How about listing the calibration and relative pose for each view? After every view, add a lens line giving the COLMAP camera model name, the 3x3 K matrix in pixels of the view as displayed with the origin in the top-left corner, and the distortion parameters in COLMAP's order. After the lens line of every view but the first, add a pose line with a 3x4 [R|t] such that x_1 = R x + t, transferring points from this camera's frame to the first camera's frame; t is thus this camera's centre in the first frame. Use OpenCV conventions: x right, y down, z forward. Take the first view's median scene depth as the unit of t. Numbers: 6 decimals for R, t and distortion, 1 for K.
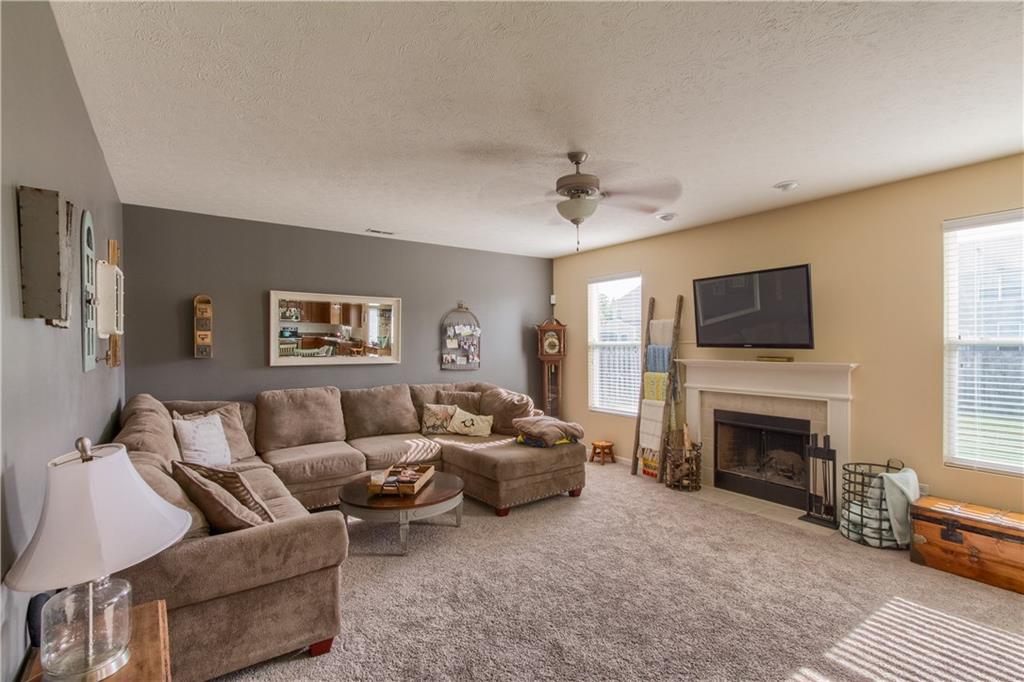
lens RADIAL K [[497.0, 0, 522.7], [0, 497.0, 335.0], [0, 0, 1]] dist [-0.000162, 0.004034]
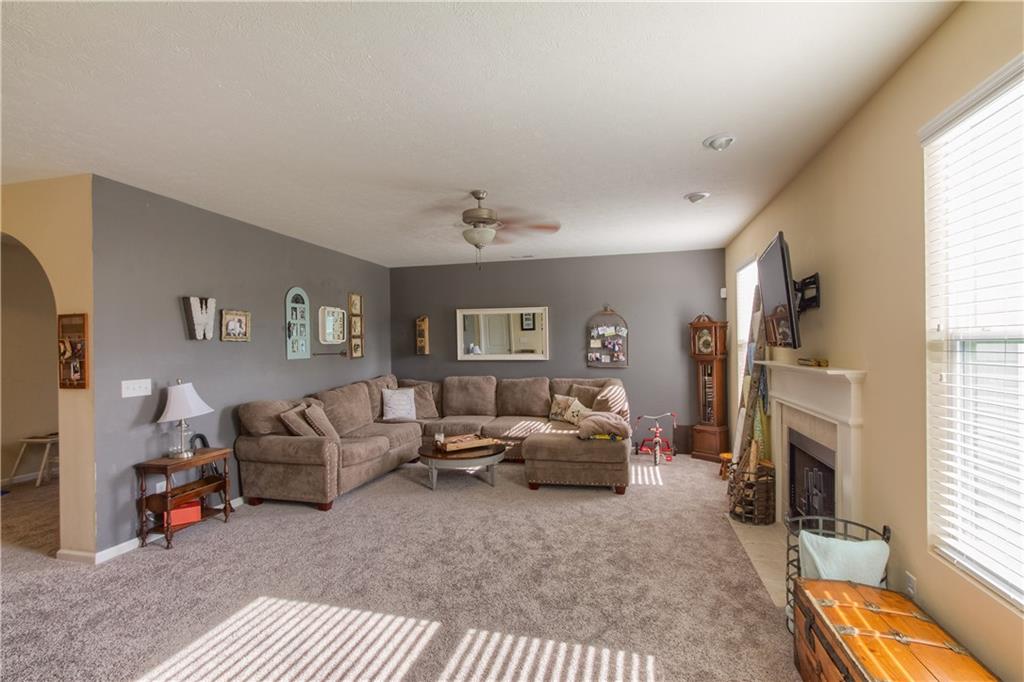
lens RADIAL K [[497.0, 0, 509.7], [0, 497.0, 347.9], [0, 0, 1]] dist [-0.000162, 0.004034]
pose [[0.615407, -0.003801, -0.788200, 0.697182], [0.025214, 0.999572, 0.014867, 0.006749], [0.787806, -0.029023, 0.615239, 0.191771]]
